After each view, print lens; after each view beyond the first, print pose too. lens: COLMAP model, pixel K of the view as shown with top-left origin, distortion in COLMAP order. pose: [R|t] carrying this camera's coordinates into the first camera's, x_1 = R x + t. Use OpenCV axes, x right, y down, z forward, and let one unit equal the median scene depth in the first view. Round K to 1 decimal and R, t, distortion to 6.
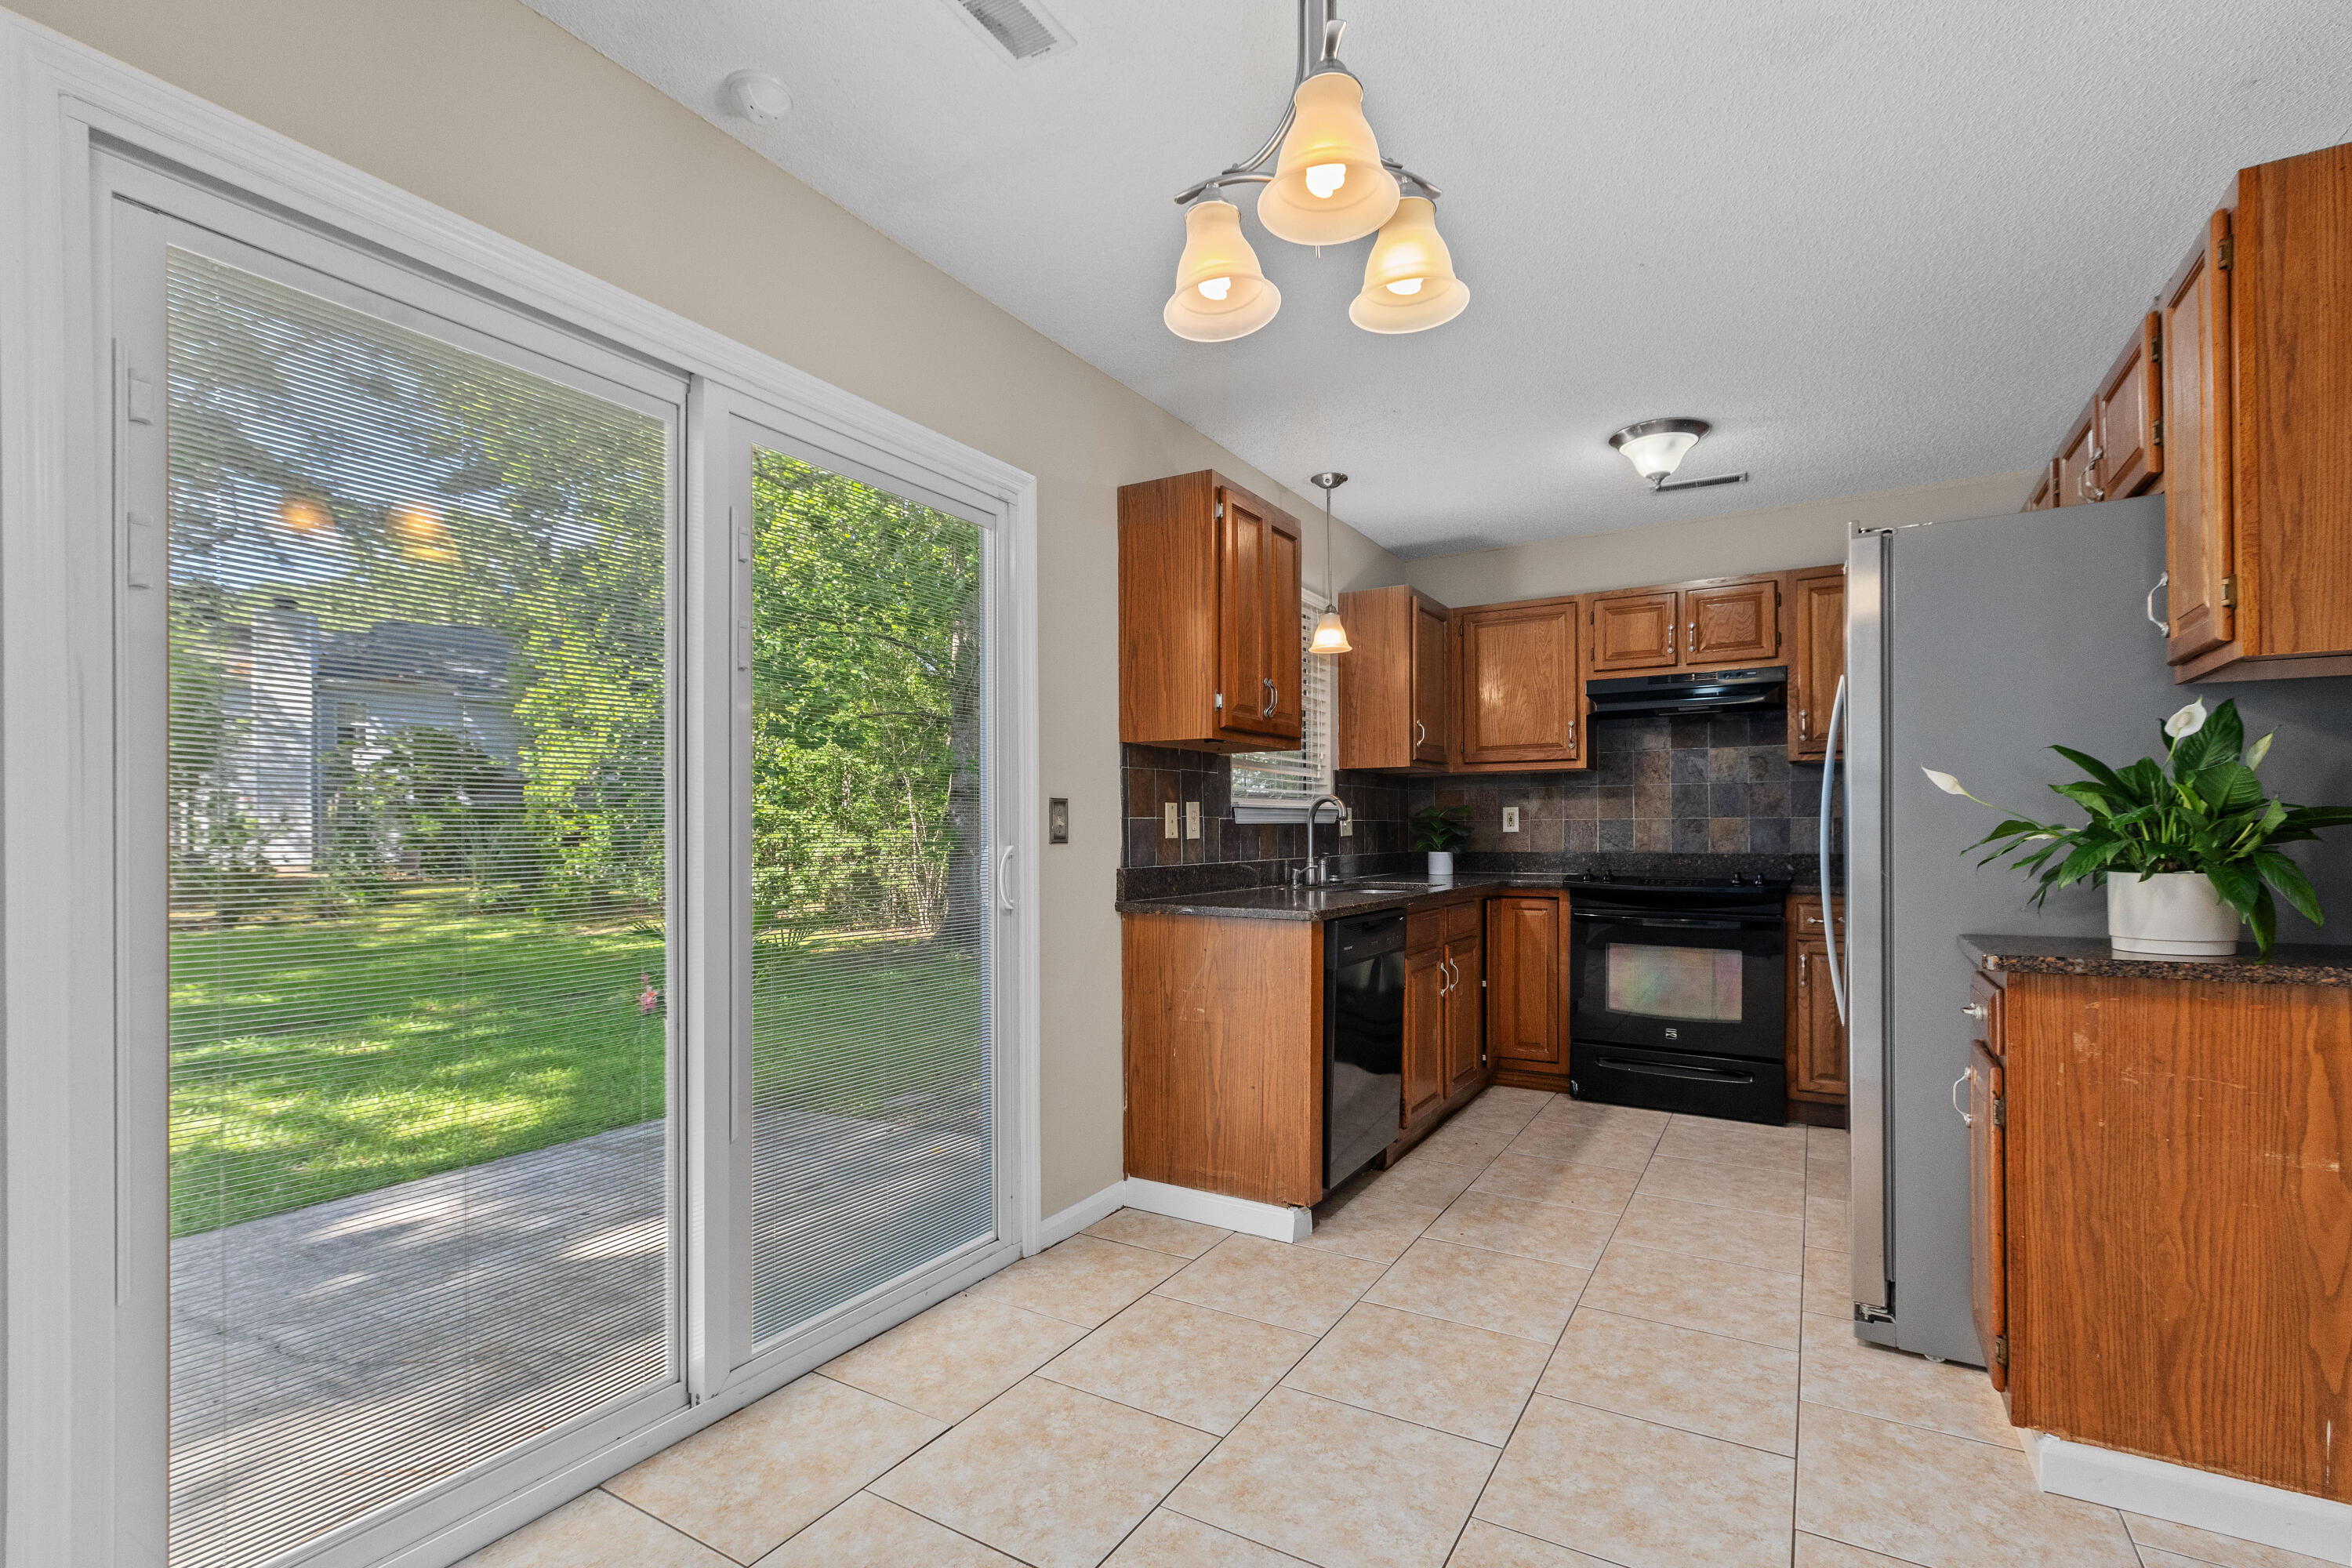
lens RADIAL K [[1068.6, 0, 1174.8], [0, 1068.6, 837.2], [0, 0, 1]] dist [-0.001273, -0.000055]
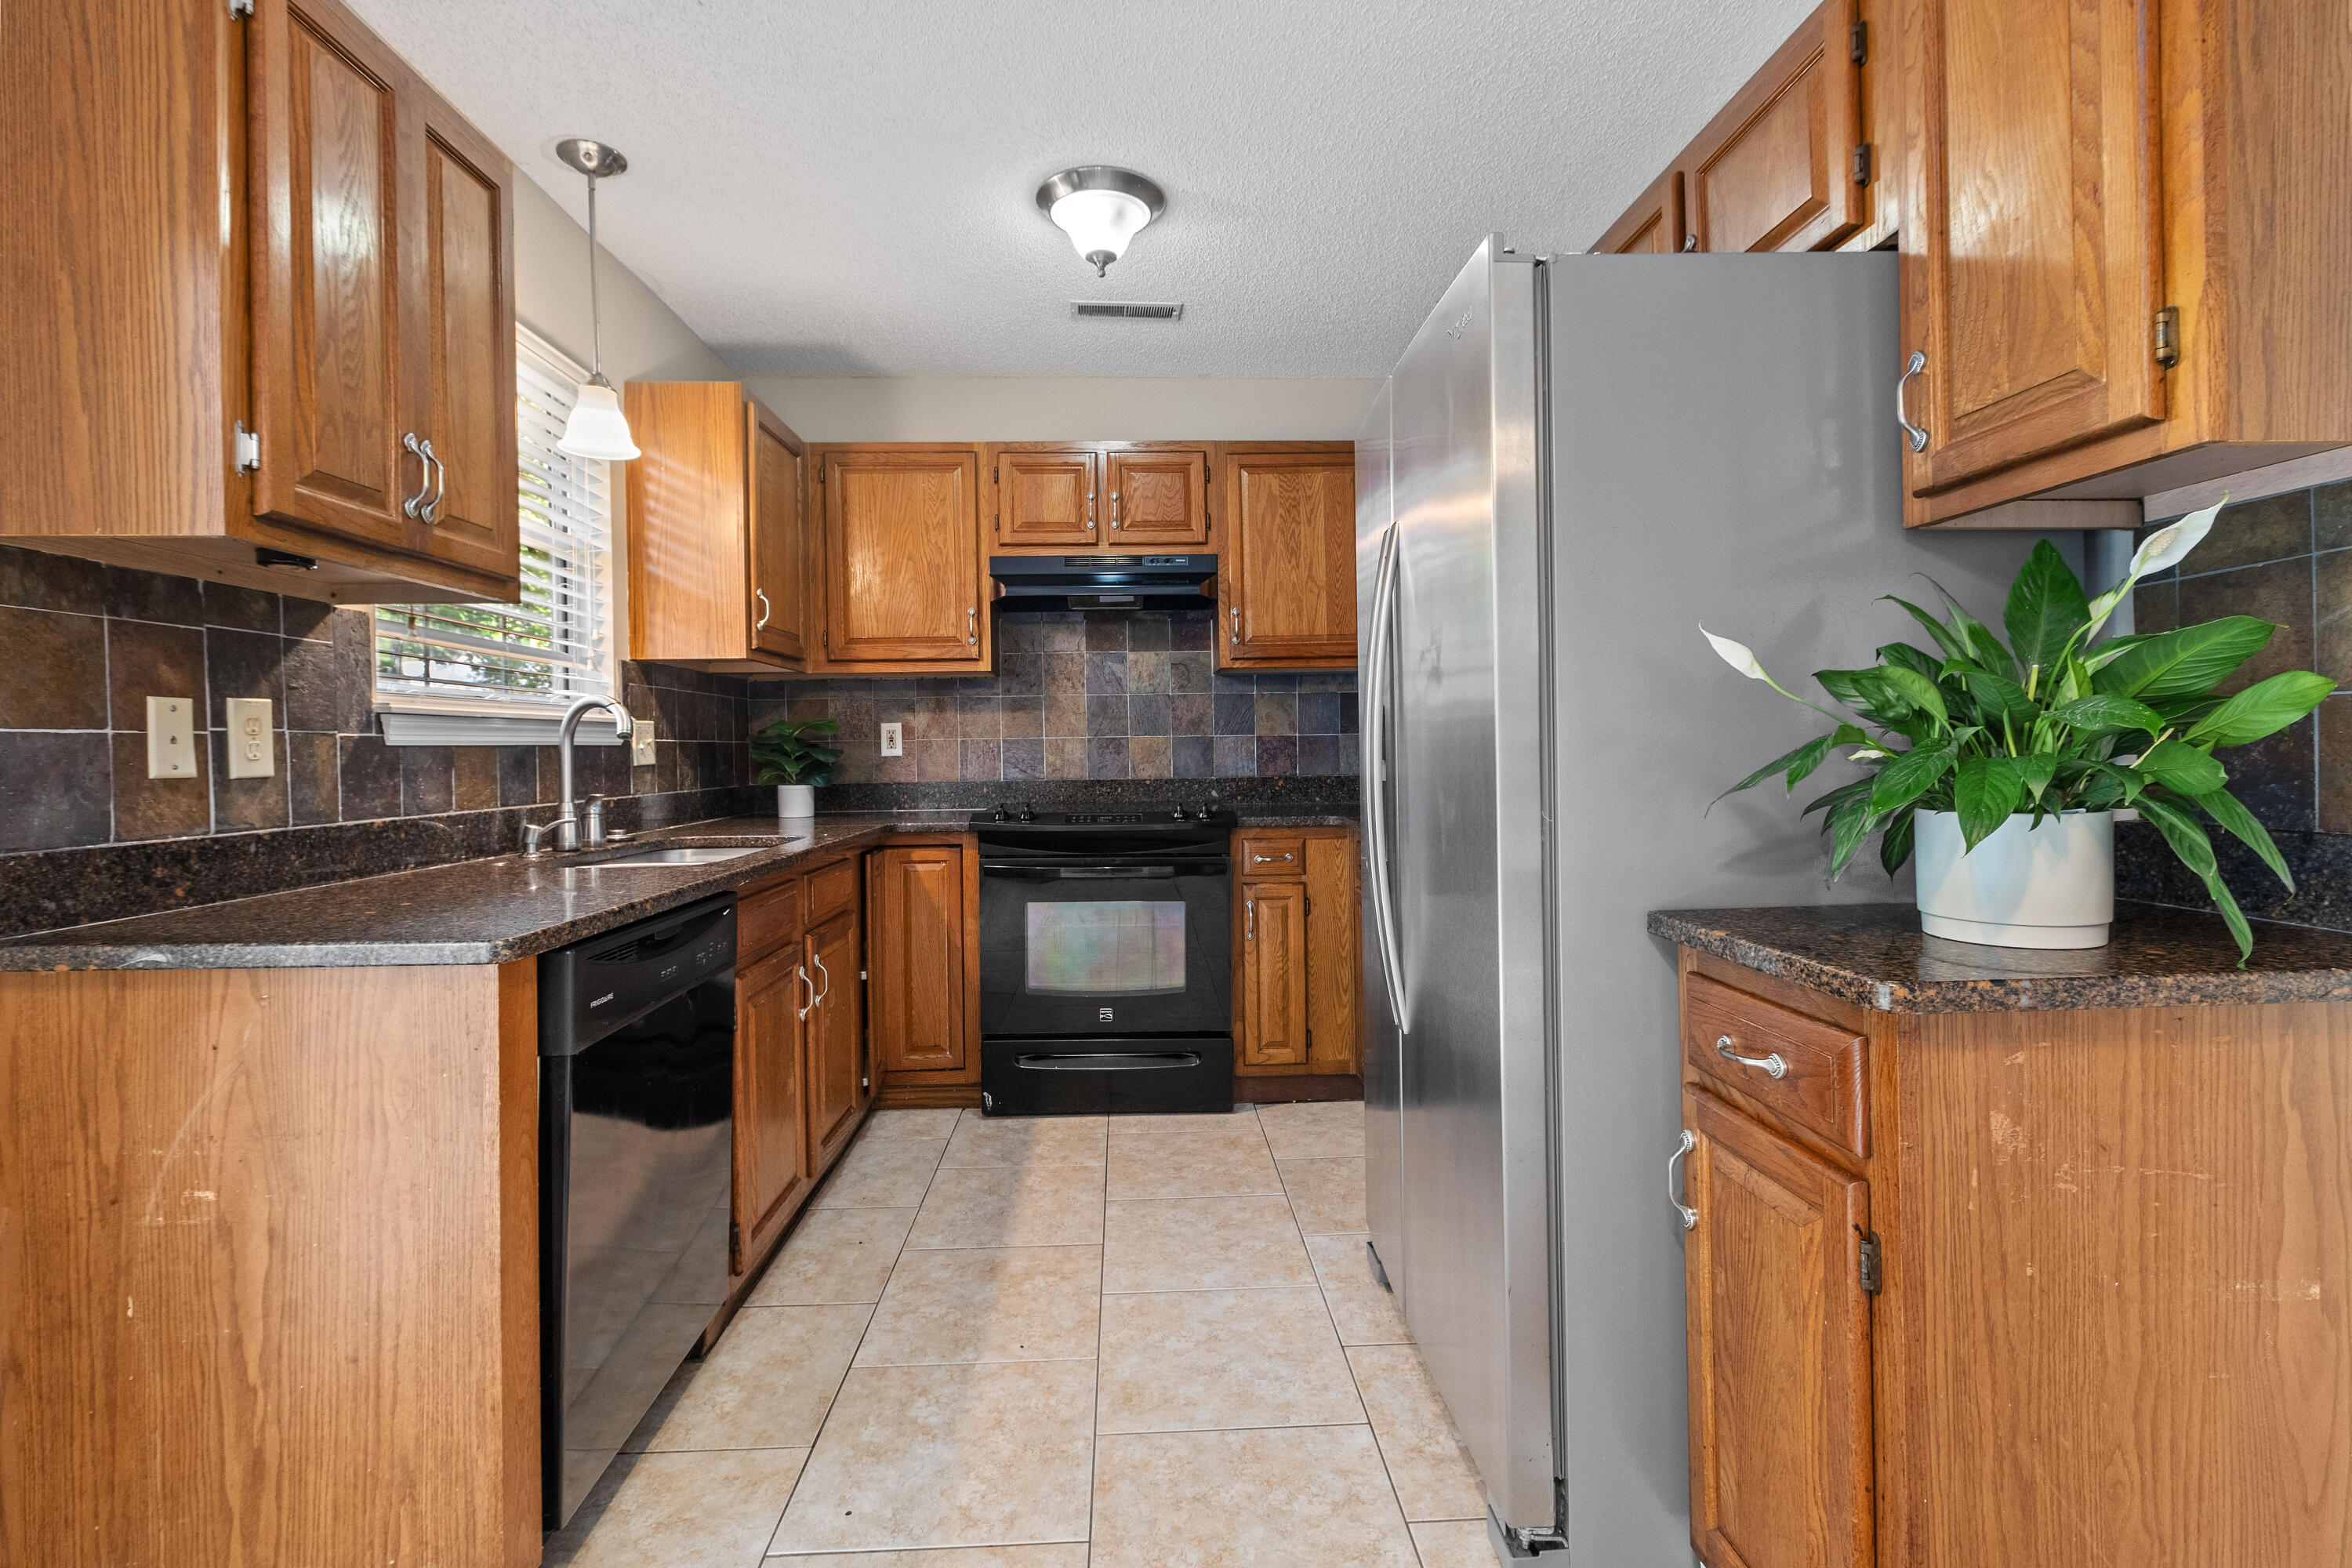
lens RADIAL K [[1066.7, 0, 1169.8], [0, 1066.7, 761.5], [0, 0, 1]] dist [0.001991, 0.000043]
pose [[0.835530, -0.012963, 0.549291, 0.091507], [0.012942, 0.999909, 0.003912, -0.001904], [-0.549292, 0.003841, 0.835622, 0.370165]]
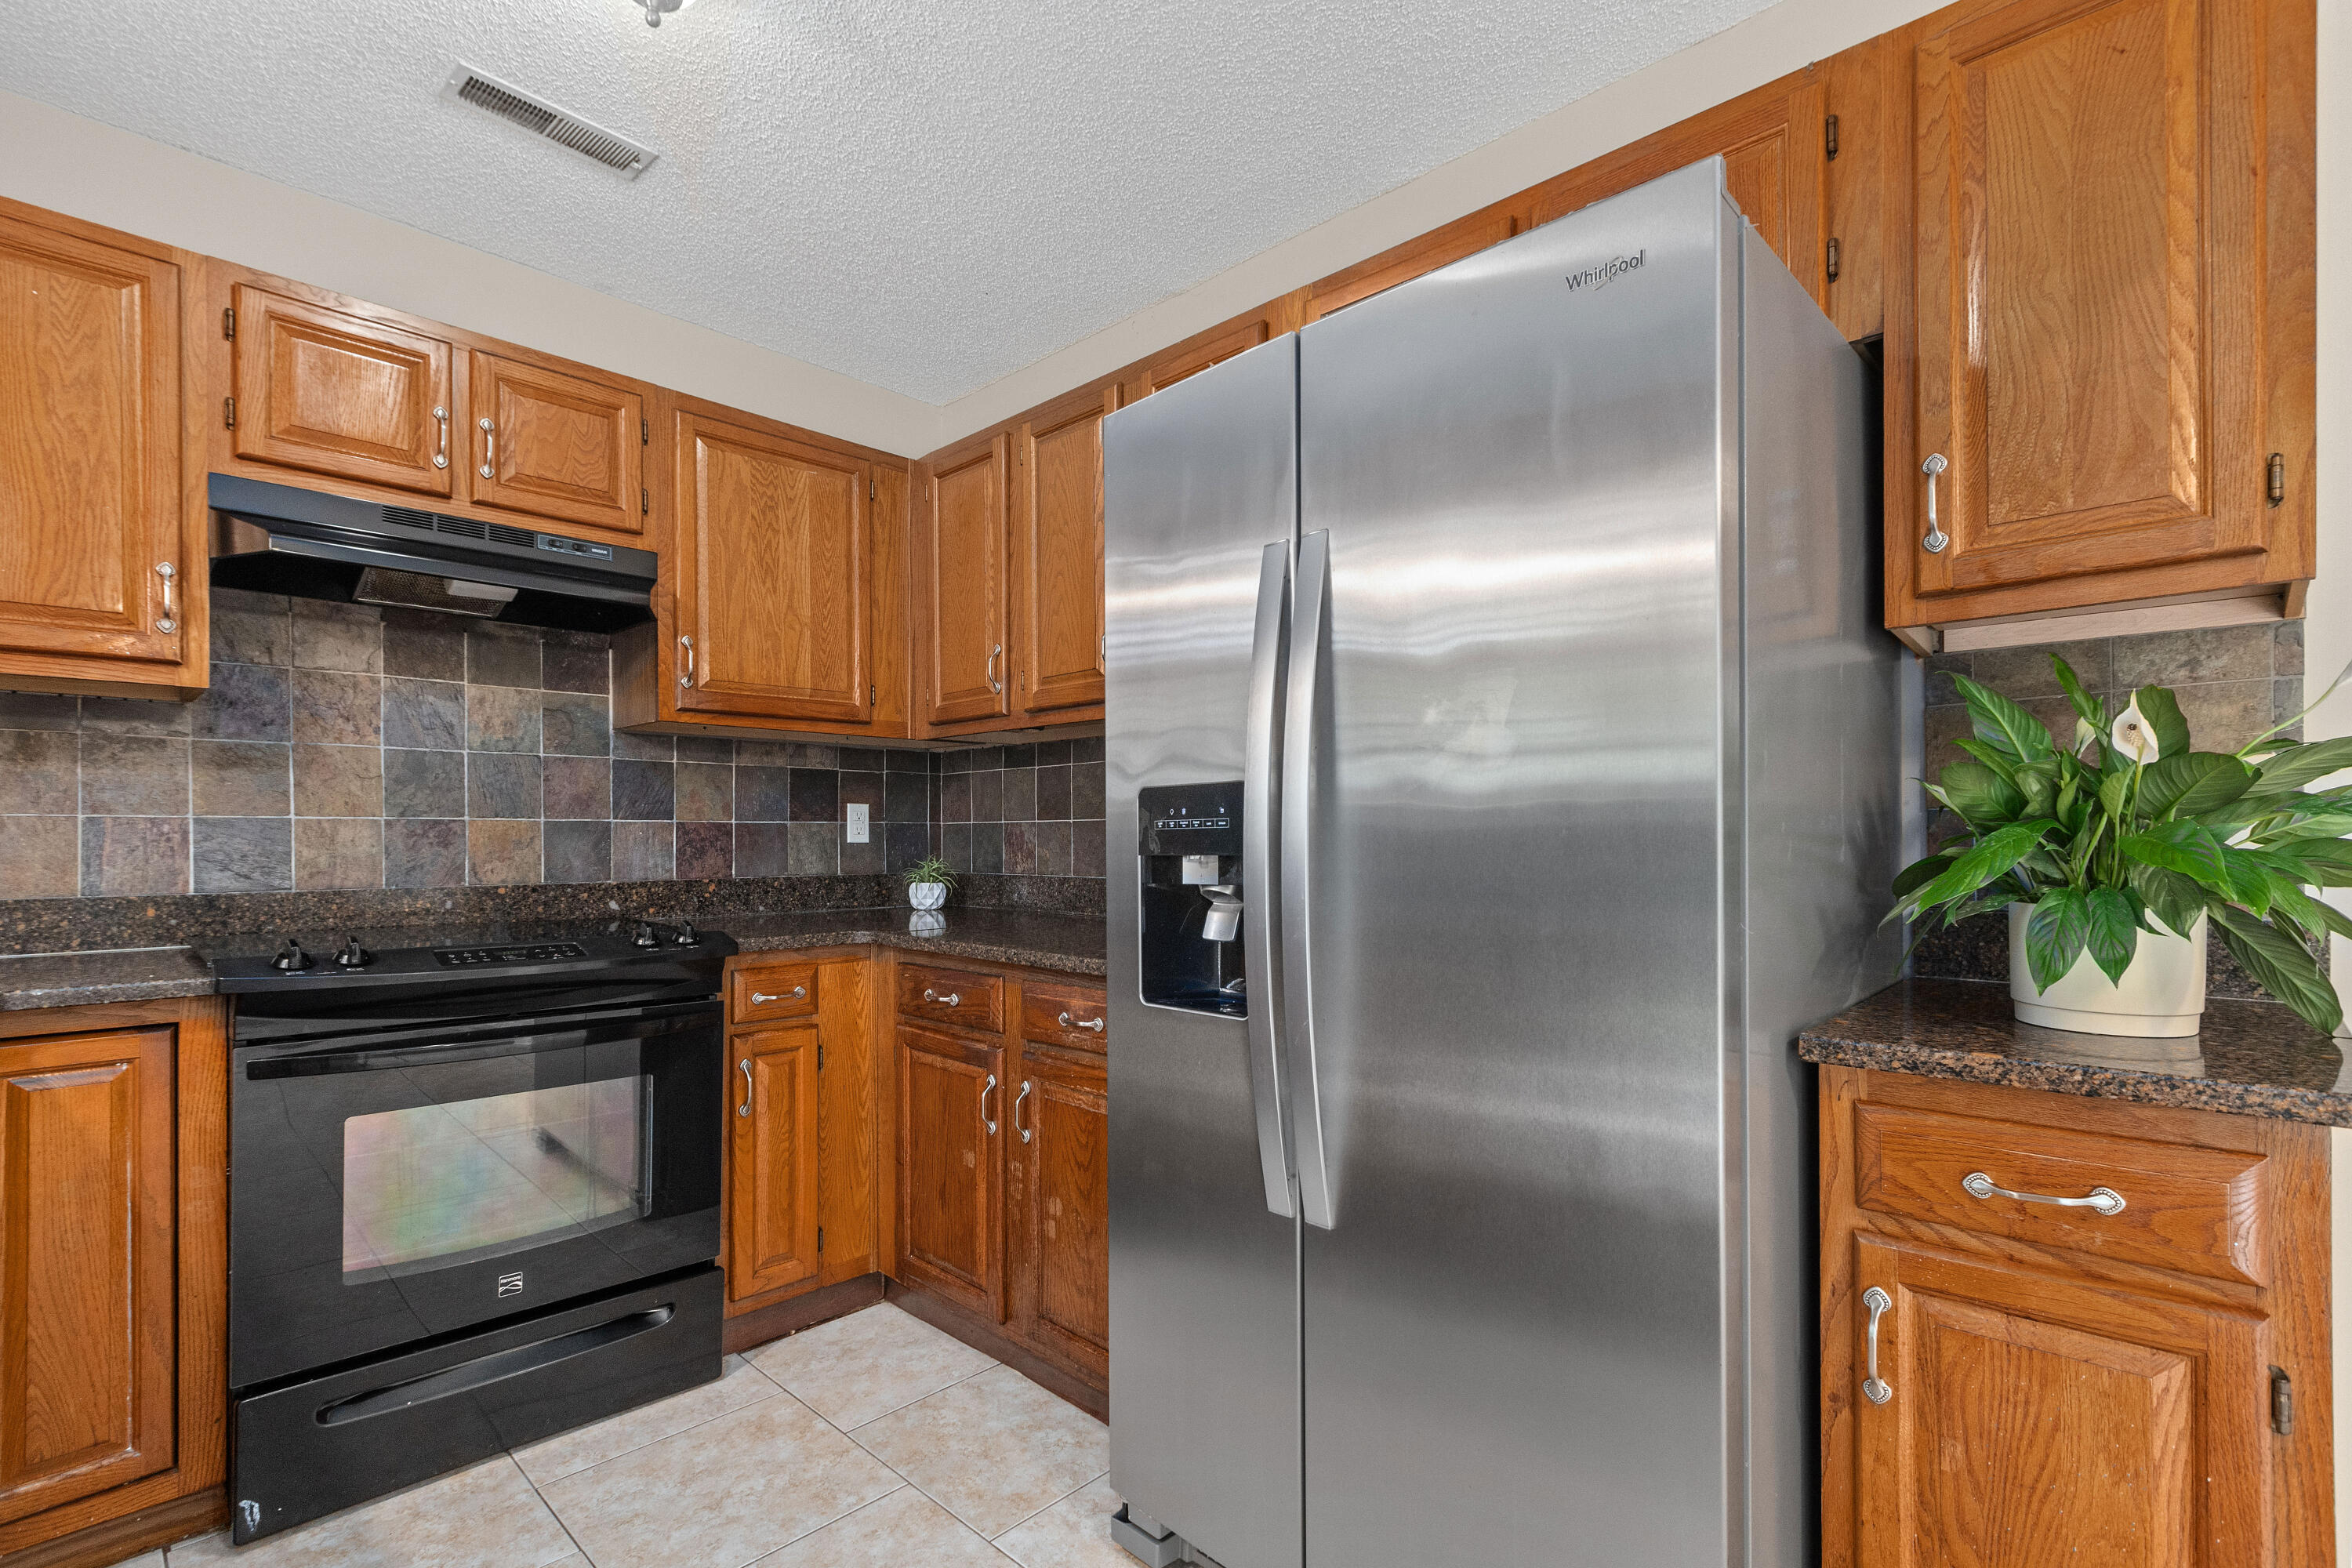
lens RADIAL K [[1080.2, 0, 1186.0], [0, 1080.2, 843.7], [0, 0, 1]] dist [0.000050, -0.000344]
pose [[0.220001, -0.000355, 0.975499, 0.084683], [0.007099, 0.999974, -0.001238, -0.003343], [-0.975474, 0.007197, 0.219998, 0.691933]]
